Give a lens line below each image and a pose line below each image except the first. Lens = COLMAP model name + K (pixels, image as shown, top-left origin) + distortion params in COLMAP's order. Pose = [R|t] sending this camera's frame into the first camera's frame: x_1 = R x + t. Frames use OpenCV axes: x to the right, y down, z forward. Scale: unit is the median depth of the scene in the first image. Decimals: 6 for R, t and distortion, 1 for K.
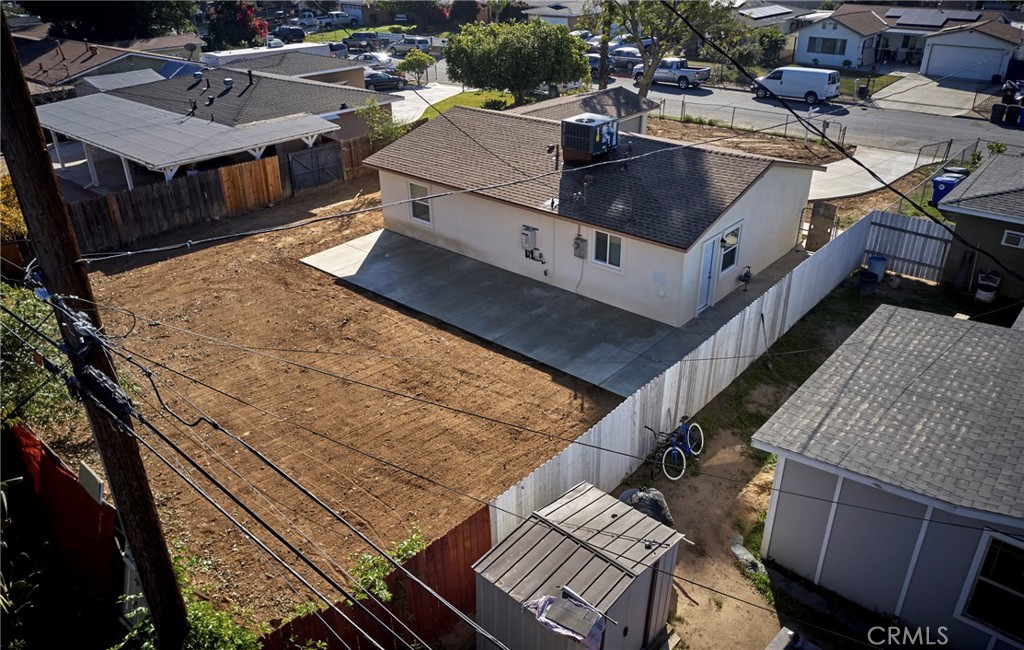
lens RADIAL K [[753.3, 0, 512.0], [0, 753.3, 325.0], [0, 0, 1]] dist [0.008610, 0.004525]
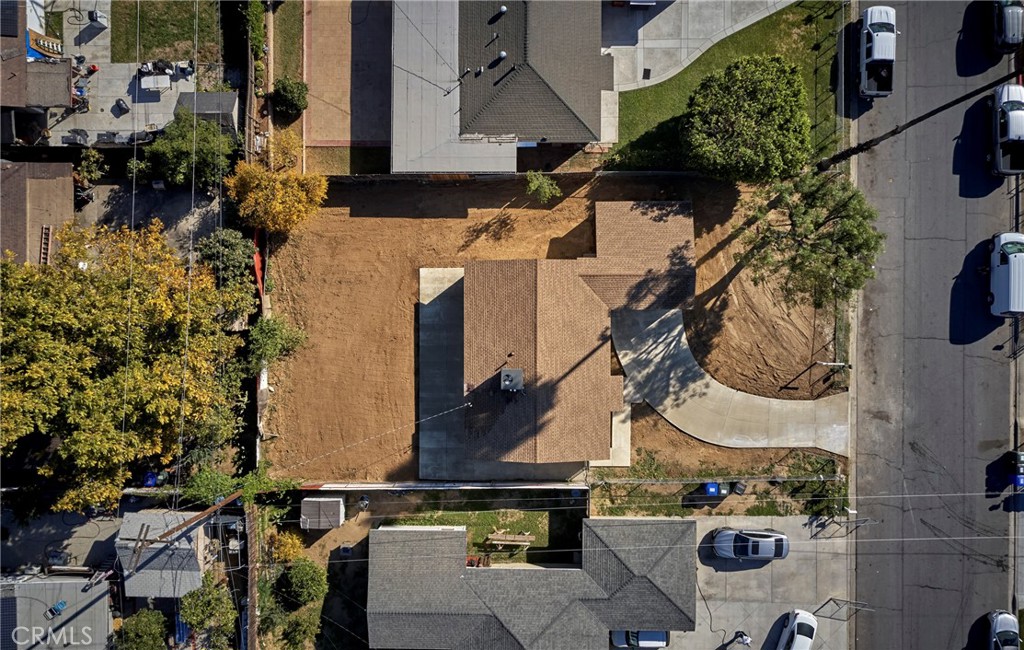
lens RADIAL K [[753.3, 0, 512.0], [0, 753.3, 325.0], [0, 0, 1]] dist [0.008610, 0.004525]
pose [[0.659673, 0.751458, -0.011959, 0.020841], [-0.325719, 0.300202, 0.896541, -2.195460], [0.677303, -0.587529, 0.442799, 0.205543]]
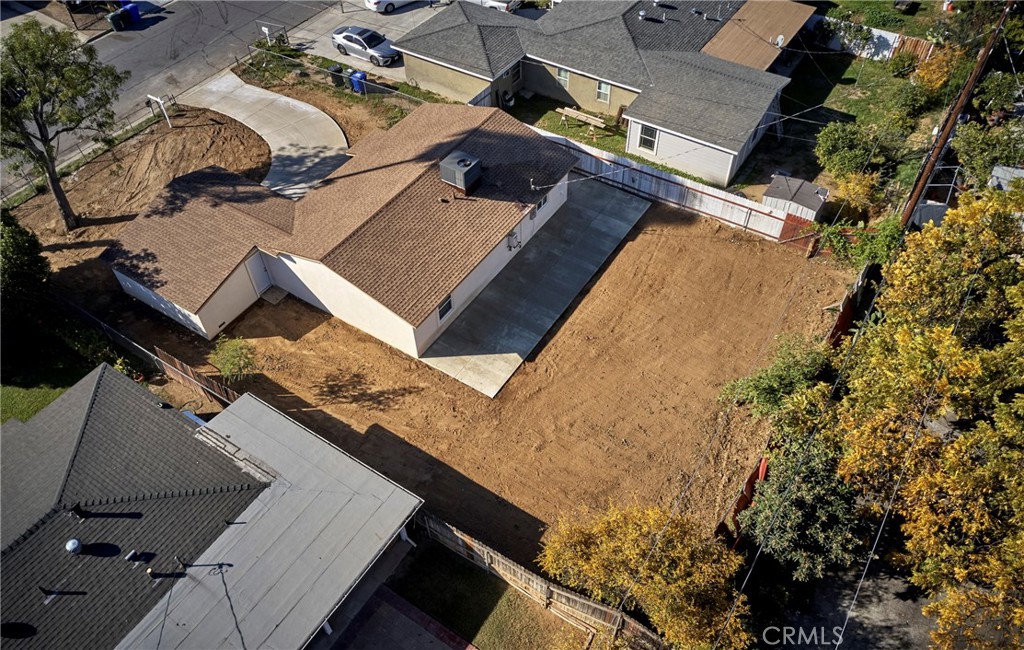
lens RADIAL K [[753.3, 0, 512.0], [0, 753.3, 325.0], [0, 0, 1]] dist [0.008610, 0.004525]
pose [[-0.142757, -0.728716, 0.669771, -1.130425], [0.474715, 0.543376, 0.692379, -1.081429], [-0.868485, 0.416792, 0.268361, 0.688653]]
